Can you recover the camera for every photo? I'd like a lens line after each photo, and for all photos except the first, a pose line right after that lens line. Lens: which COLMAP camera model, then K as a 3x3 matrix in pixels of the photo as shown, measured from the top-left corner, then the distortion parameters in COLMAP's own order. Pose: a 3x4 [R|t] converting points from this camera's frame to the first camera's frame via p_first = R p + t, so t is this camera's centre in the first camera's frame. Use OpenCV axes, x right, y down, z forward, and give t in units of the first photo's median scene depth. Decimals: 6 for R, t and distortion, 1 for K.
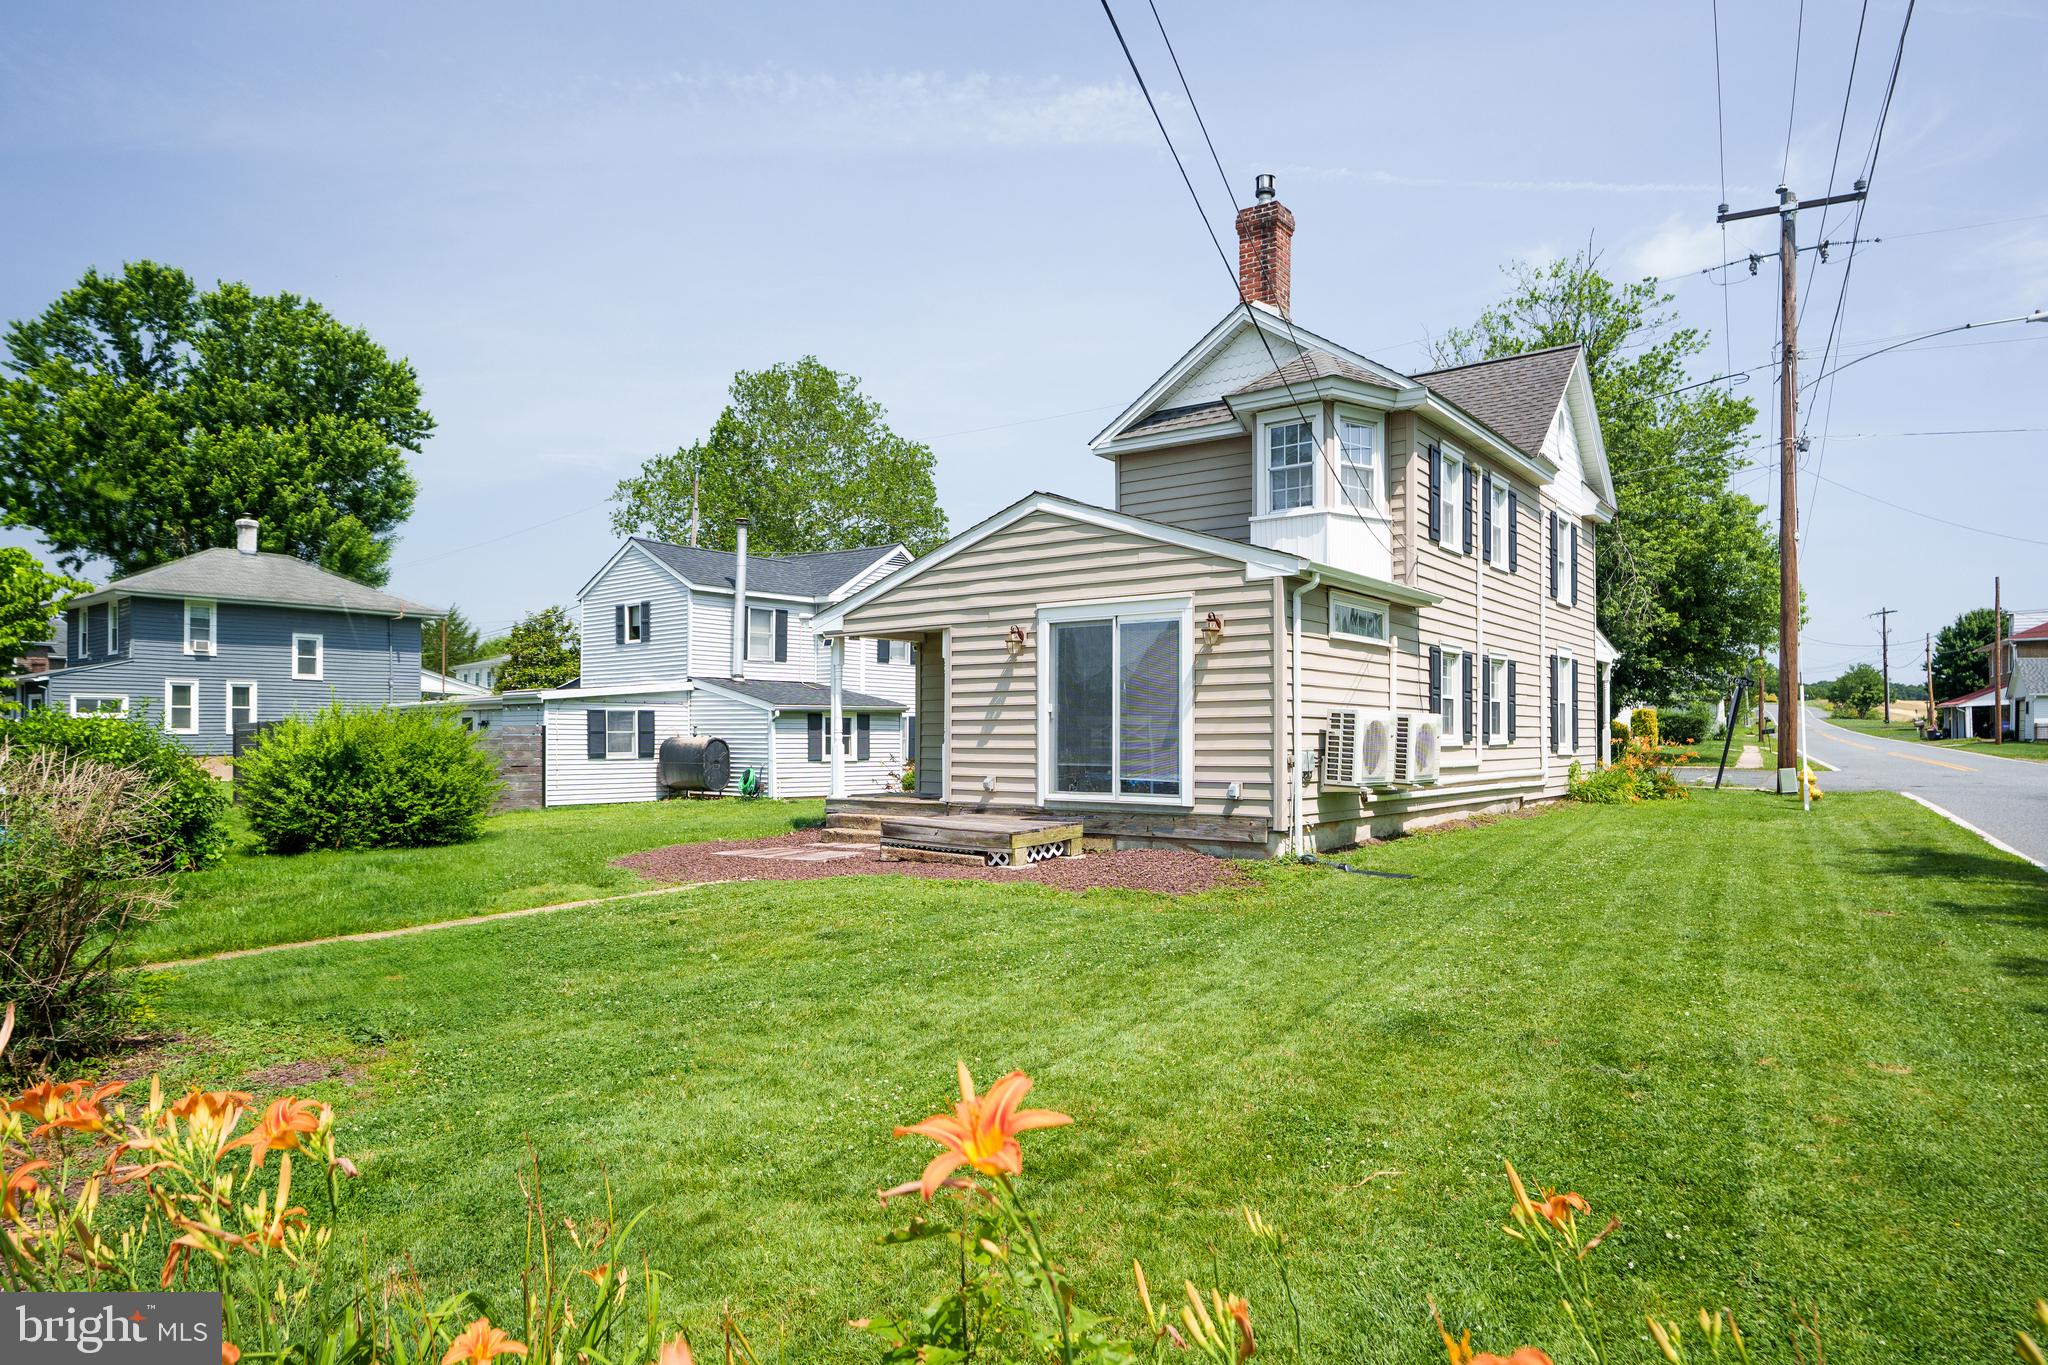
lens RADIAL K [[1184.2, 0, 1014.8], [0, 1184.2, 699.6], [0, 0, 1]] dist [-0.017213, -0.001697]
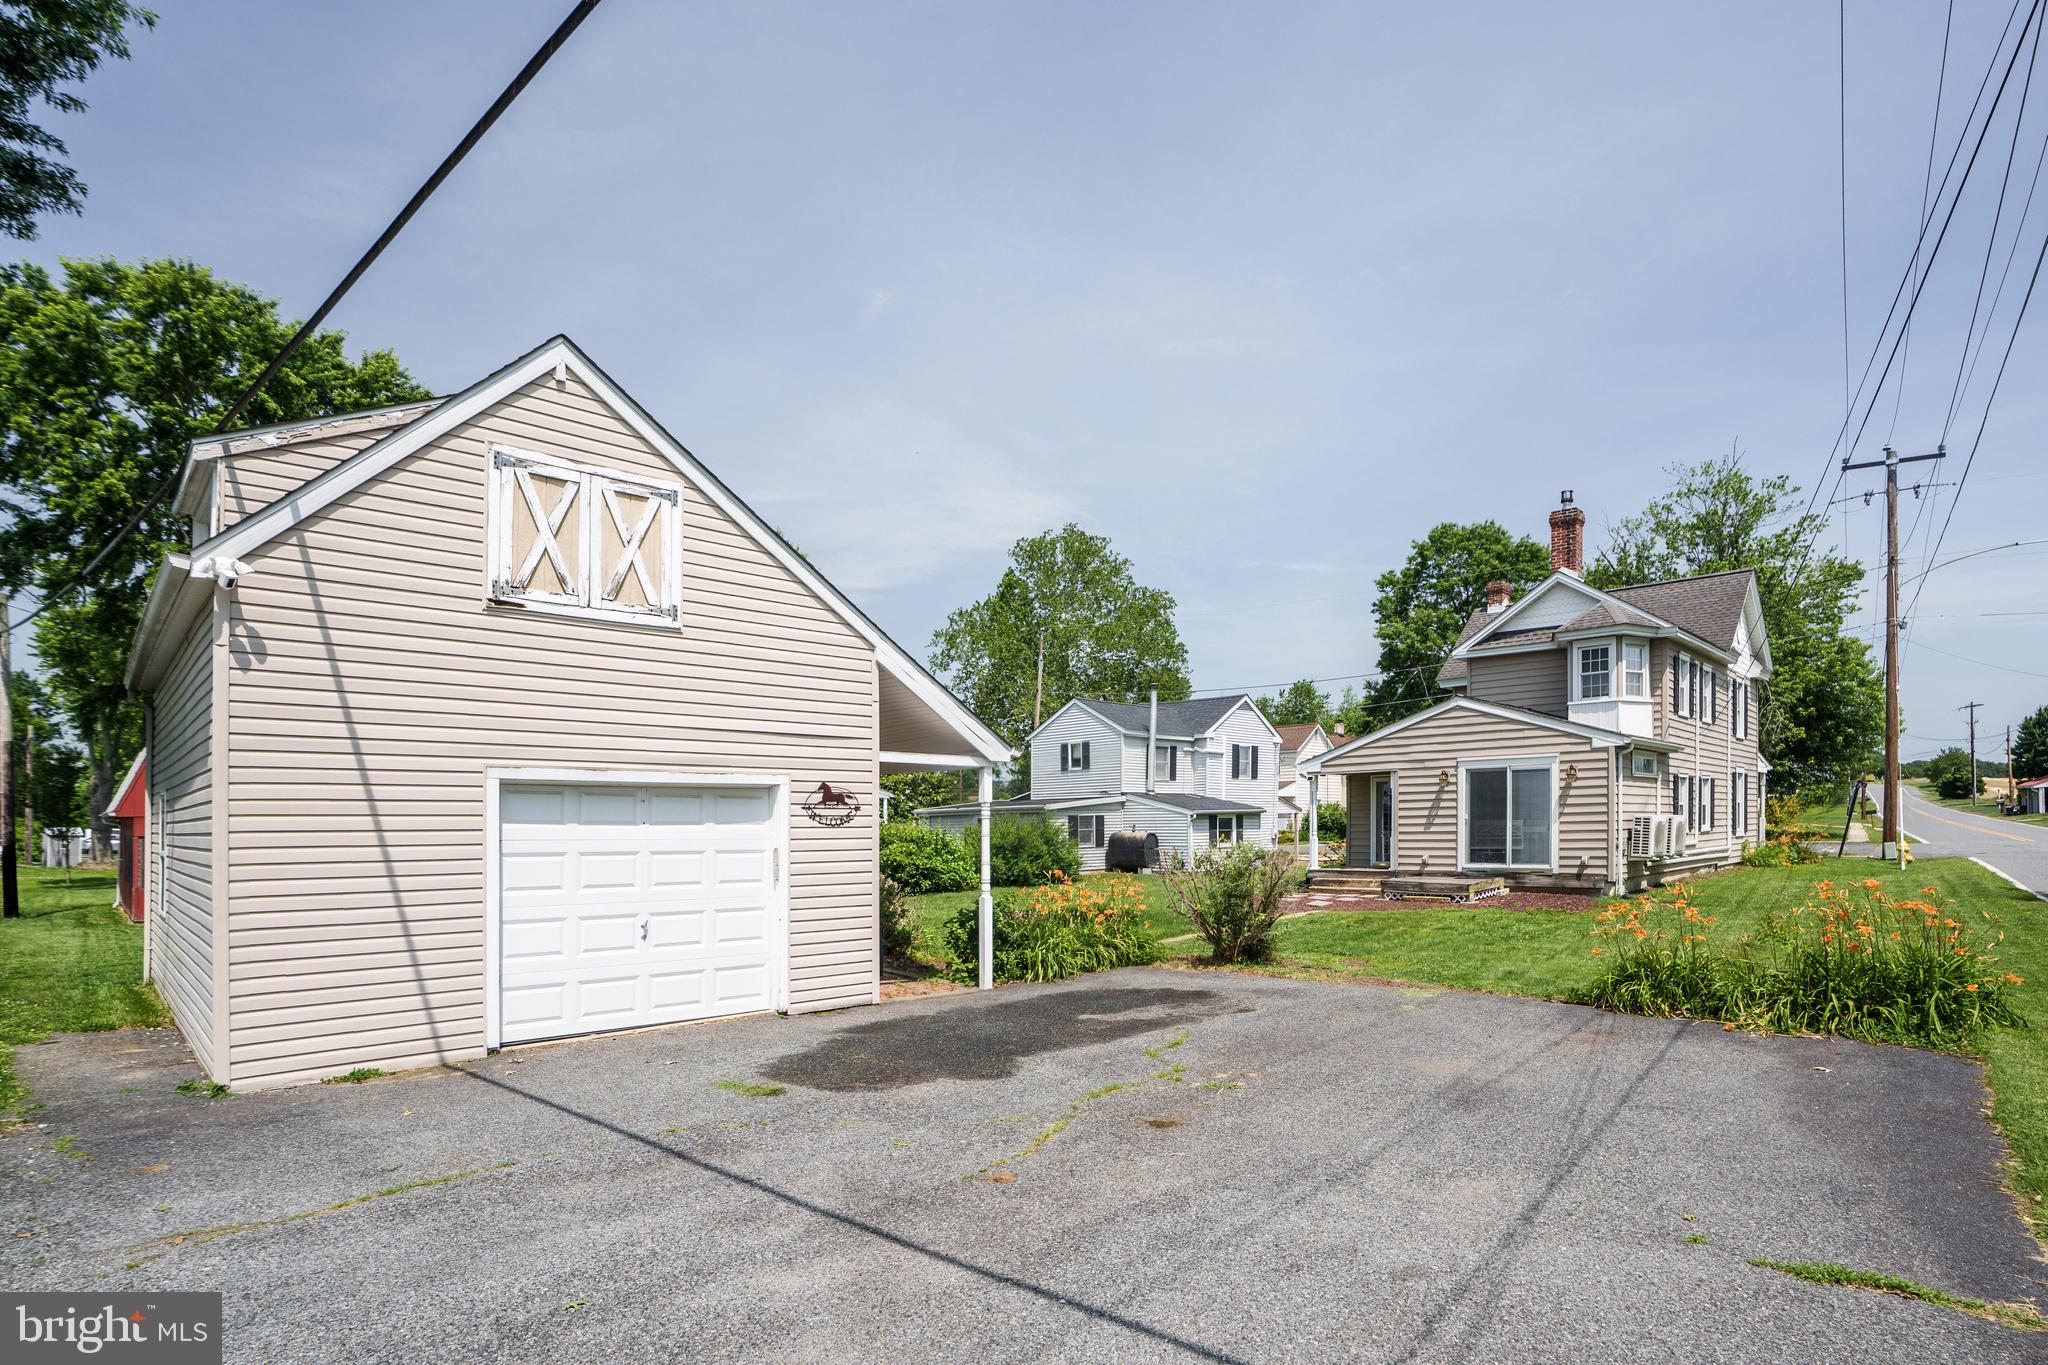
lens RADIAL K [[1016.7, 0, 1119.4], [0, 1016.7, 826.5], [0, 0, 1]] dist [-0.027460, 0.000874]
pose [[0.997295, -0.016681, -0.071579, -0.291471], [0.019127, 0.999252, 0.033623, -0.029844], [0.070965, -0.034901, 0.996868, -0.429985]]
